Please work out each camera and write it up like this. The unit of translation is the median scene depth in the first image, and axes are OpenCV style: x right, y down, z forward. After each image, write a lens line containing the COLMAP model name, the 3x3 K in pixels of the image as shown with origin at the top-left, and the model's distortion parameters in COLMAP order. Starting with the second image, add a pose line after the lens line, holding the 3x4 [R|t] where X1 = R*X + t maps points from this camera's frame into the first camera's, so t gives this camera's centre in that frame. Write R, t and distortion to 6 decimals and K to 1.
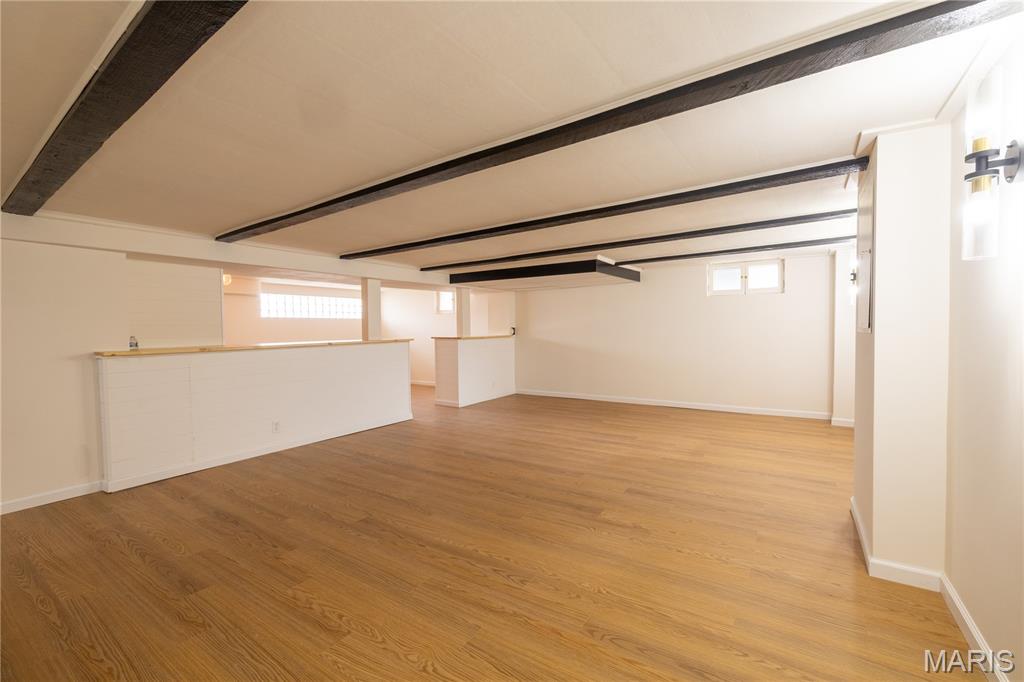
lens RADIAL K [[432.0, 0, 506.4], [0, 432.0, 339.0], [0, 0, 1]] dist [0.008420, 0.000326]
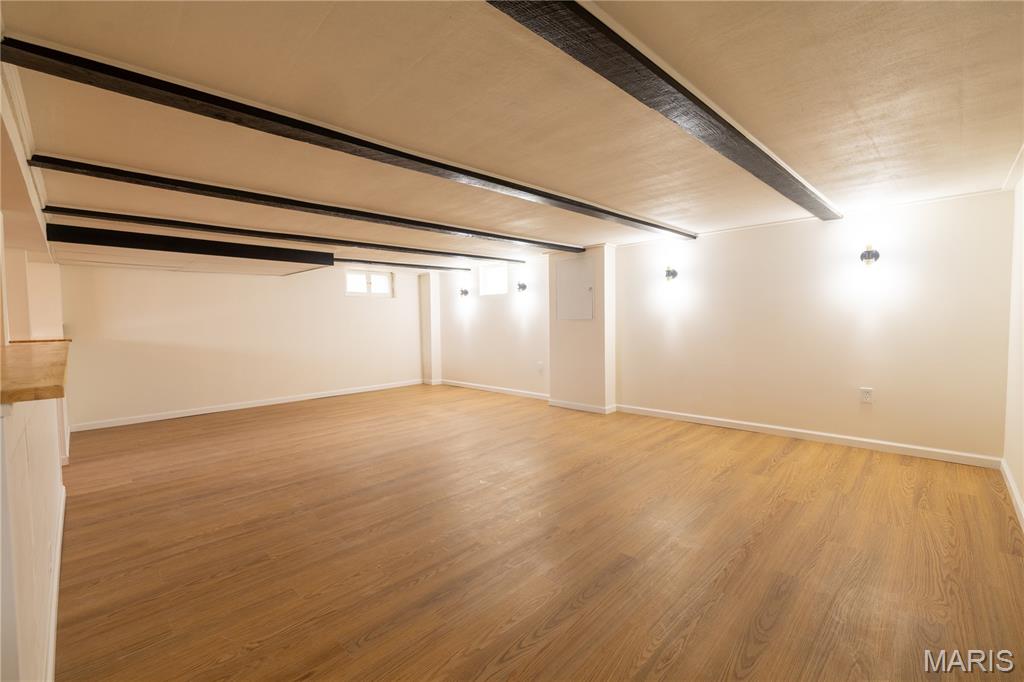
lens RADIAL K [[432.0, 0, 507.6], [0, 432.0, 341.1], [0, 0, 1]] dist [0.008420, 0.000326]
pose [[0.187784, -0.036891, 0.981517, -0.679393], [0.043236, 0.998636, 0.029263, 0.007405], [-0.981258, 0.036942, 0.189123, 0.414060]]
